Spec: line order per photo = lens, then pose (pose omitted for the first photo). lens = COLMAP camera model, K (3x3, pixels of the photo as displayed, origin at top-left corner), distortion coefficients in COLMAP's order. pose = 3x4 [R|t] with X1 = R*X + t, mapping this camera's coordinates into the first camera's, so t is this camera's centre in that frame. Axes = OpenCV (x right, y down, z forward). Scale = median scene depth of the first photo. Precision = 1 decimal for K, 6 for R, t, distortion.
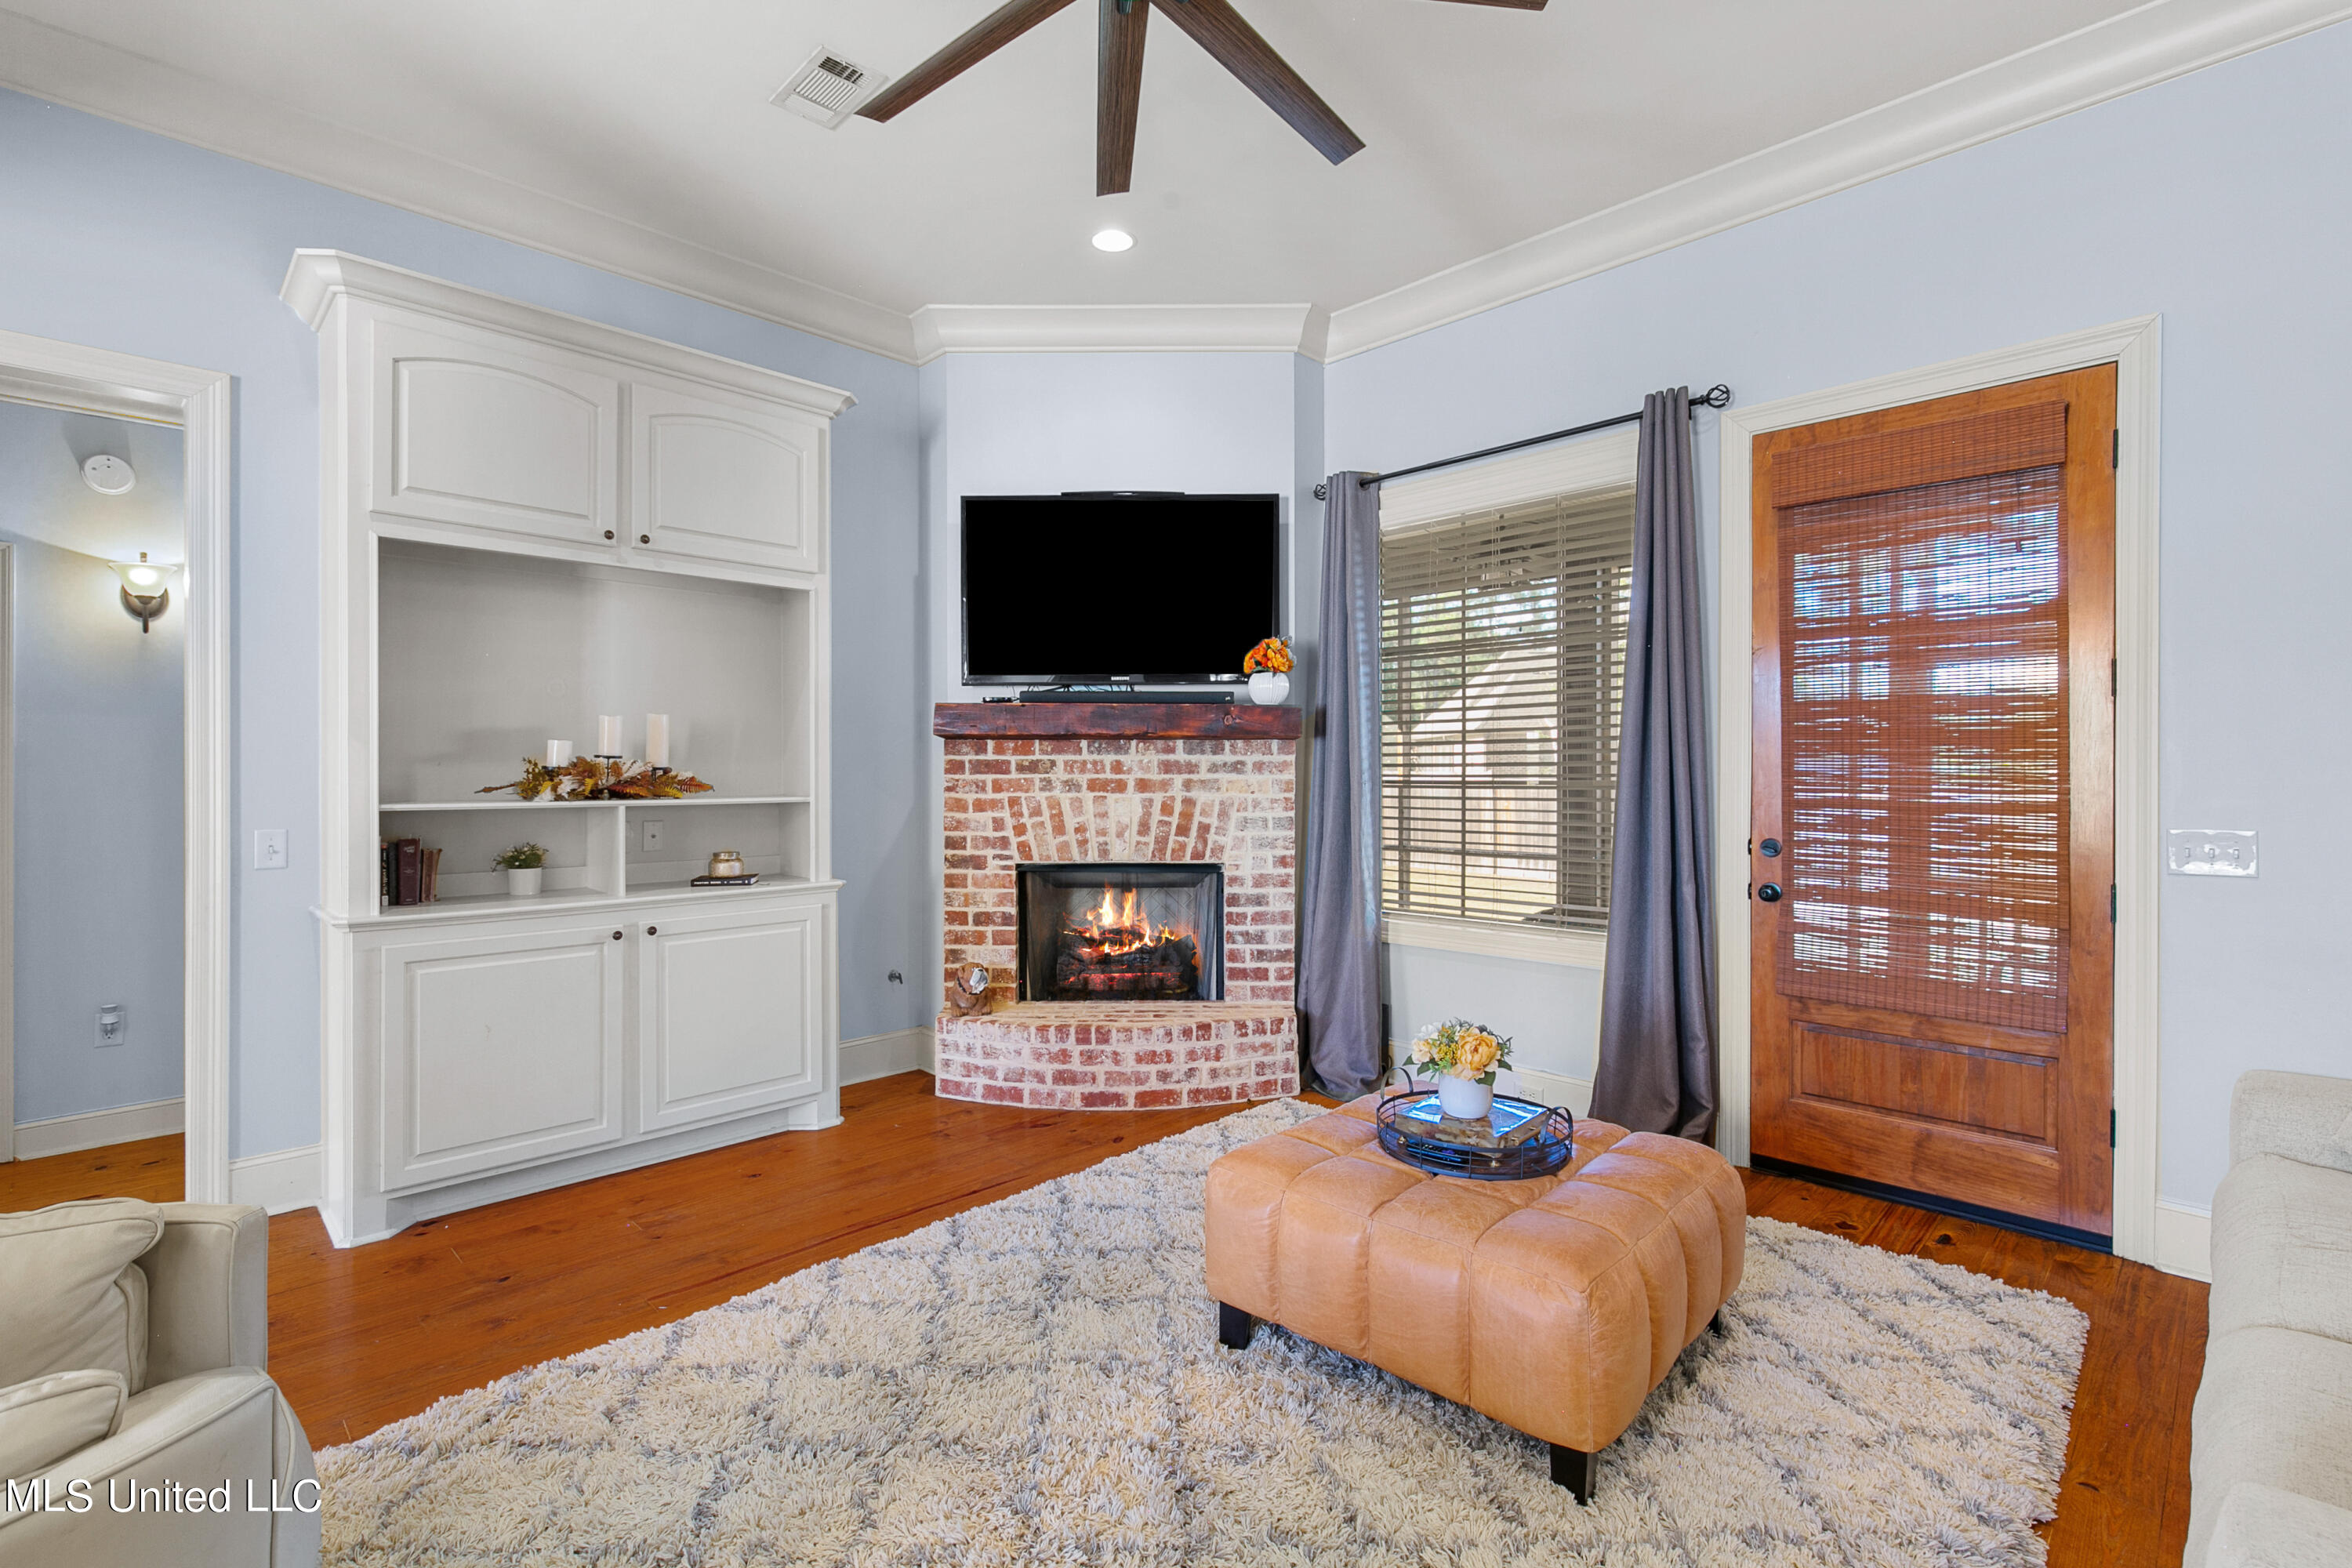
lens RADIAL K [[1057.1, 0, 1171.0], [0, 1057.1, 776.8], [0, 0, 1]] dist [0.006332, -0.000702]
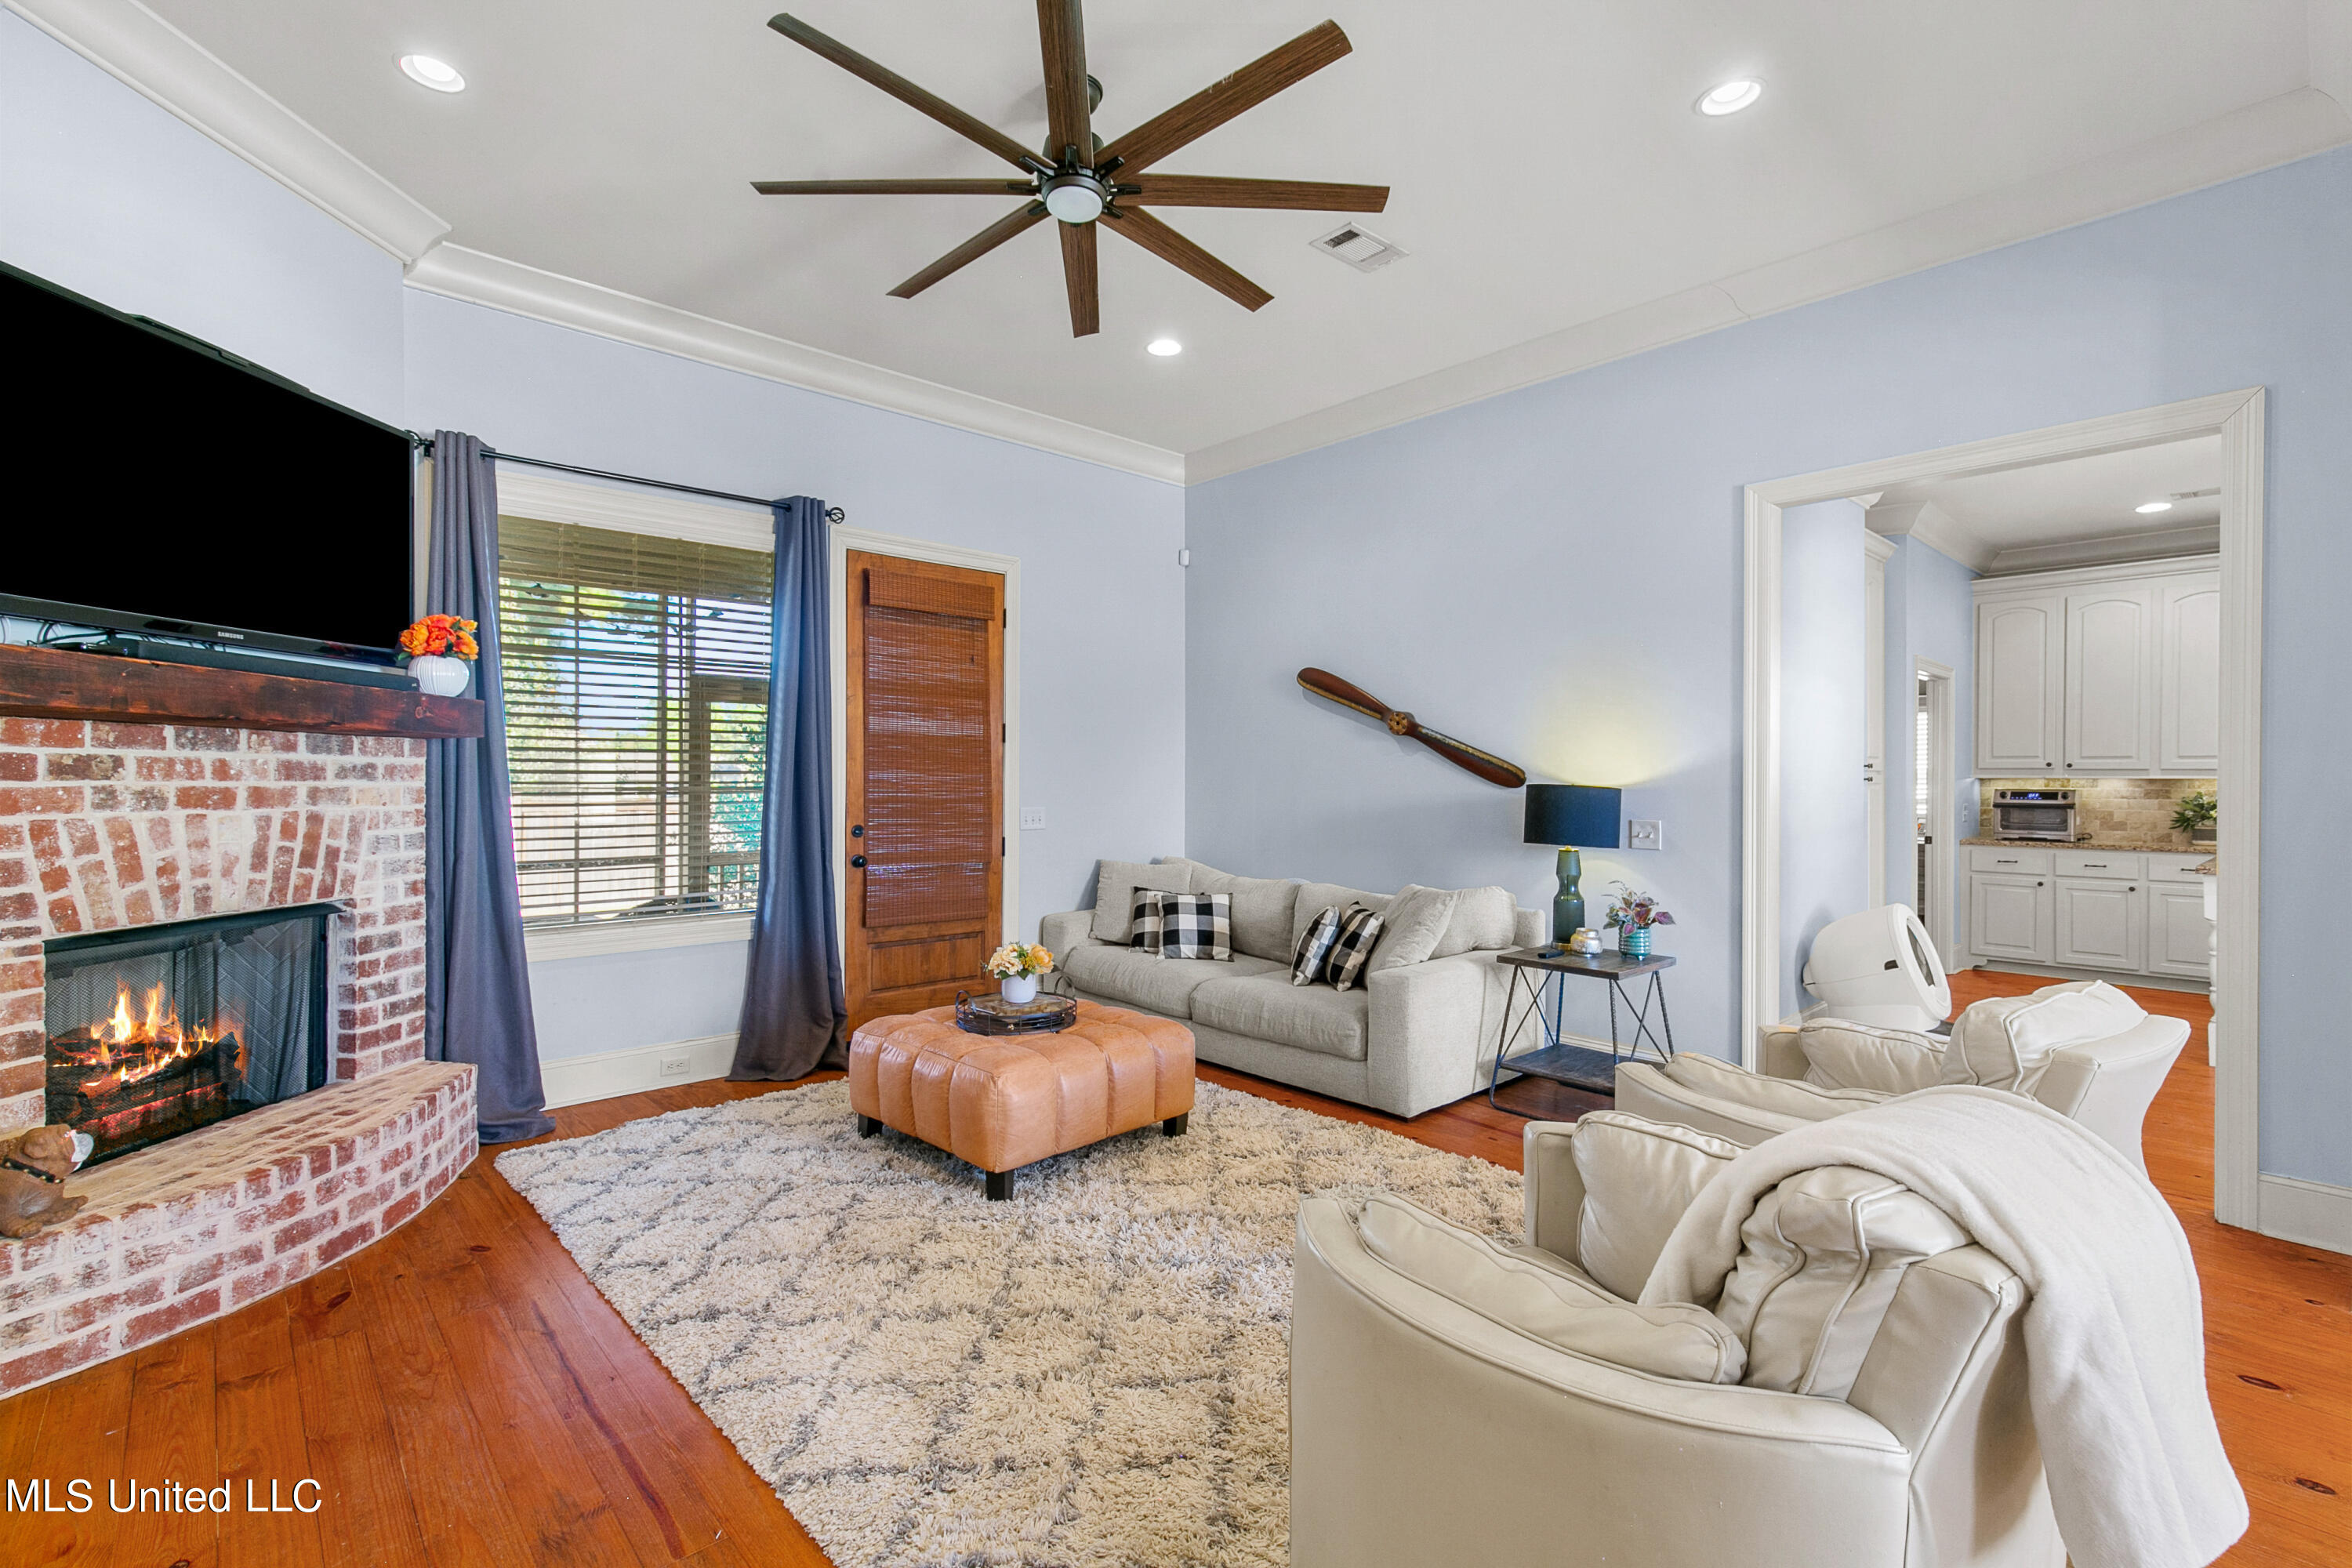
lens RADIAL K [[1057.1, 0, 1189.4], [0, 1057.1, 782.3], [0, 0, 1]] dist [0.006332, -0.000702]
pose [[0.026872, -0.001121, 0.999638, -0.725177], [0.000415, 0.999999, 0.001110, -0.001921], [-0.999639, 0.000385, 0.026872, 0.400902]]
